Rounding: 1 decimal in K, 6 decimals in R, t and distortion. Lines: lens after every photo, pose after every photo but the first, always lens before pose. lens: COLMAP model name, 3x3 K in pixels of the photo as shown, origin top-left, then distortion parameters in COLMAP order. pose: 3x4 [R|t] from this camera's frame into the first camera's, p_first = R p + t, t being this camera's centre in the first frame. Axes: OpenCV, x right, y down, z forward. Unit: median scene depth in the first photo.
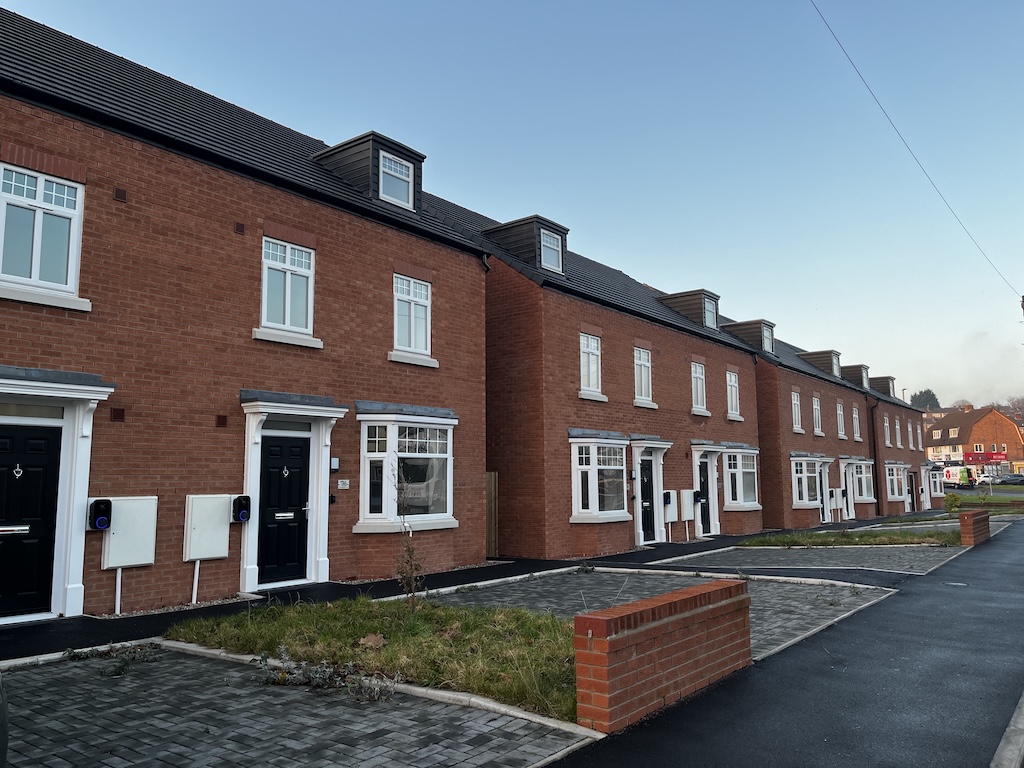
lens RADIAL K [[778.3, 0, 511.1], [0, 778.3, 384.2], [0, 0, 1]] dist [0.068896, -0.088271]
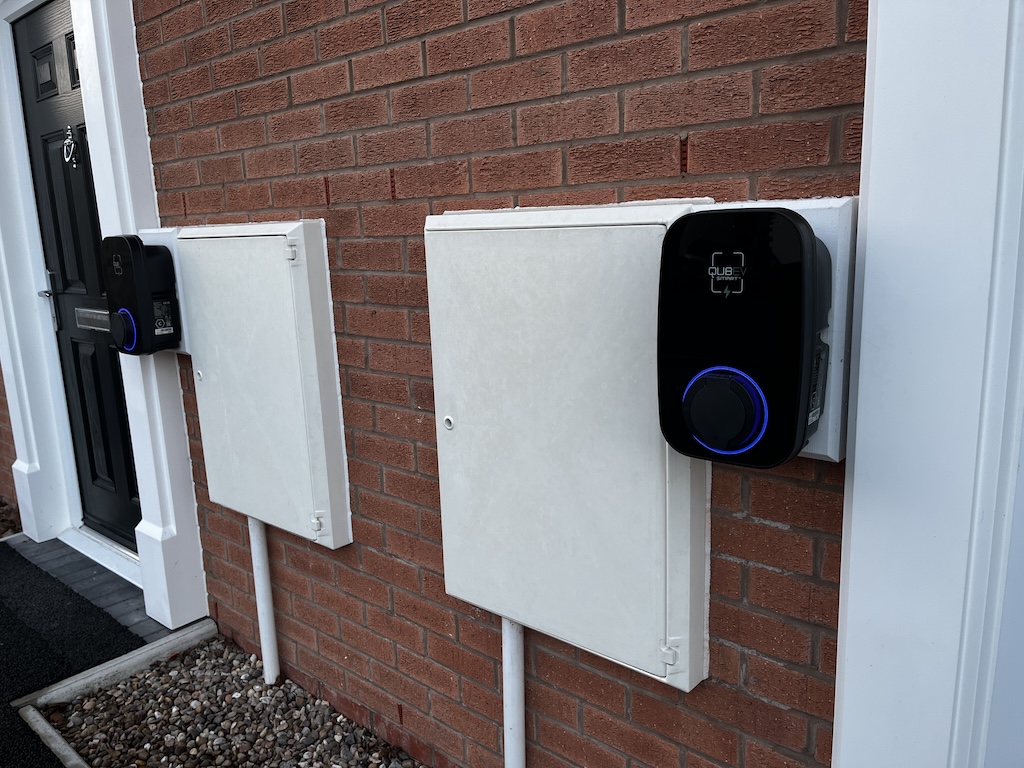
lens RADIAL K [[778.3, 0, 504.0], [0, 778.3, 364.5], [0, 0, 1]] dist [0.068896, -0.088271]
pose [[-0.058010, 0.207689, -0.976473, -0.227207], [0.175797, 0.964961, 0.194796, 0.128632], [0.982716, -0.160361, -0.092488, 0.924359]]
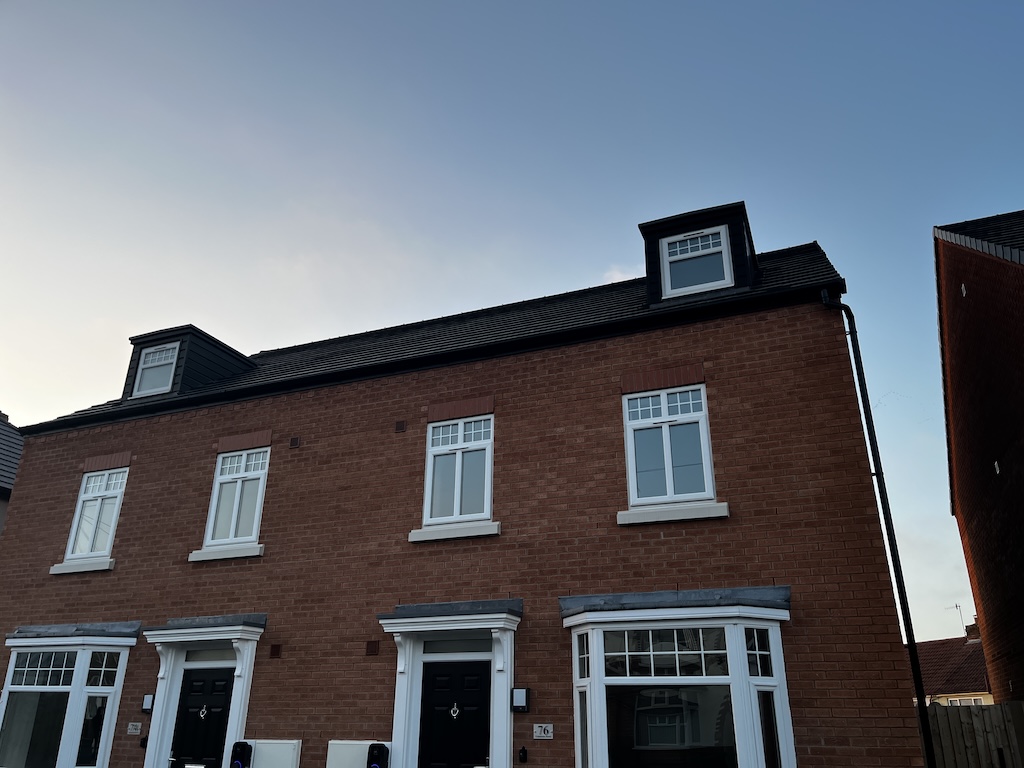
lens RADIAL K [[778.3, 0, 508.8], [0, 778.3, 389.3], [0, 0, 1]] dist [0.068896, -0.088271]
pose [[0.258680, -0.370700, -0.892001, 0.518529], [0.108168, 0.928741, -0.354599, 0.099729], [0.959888, -0.004758, 0.280344, 0.855139]]
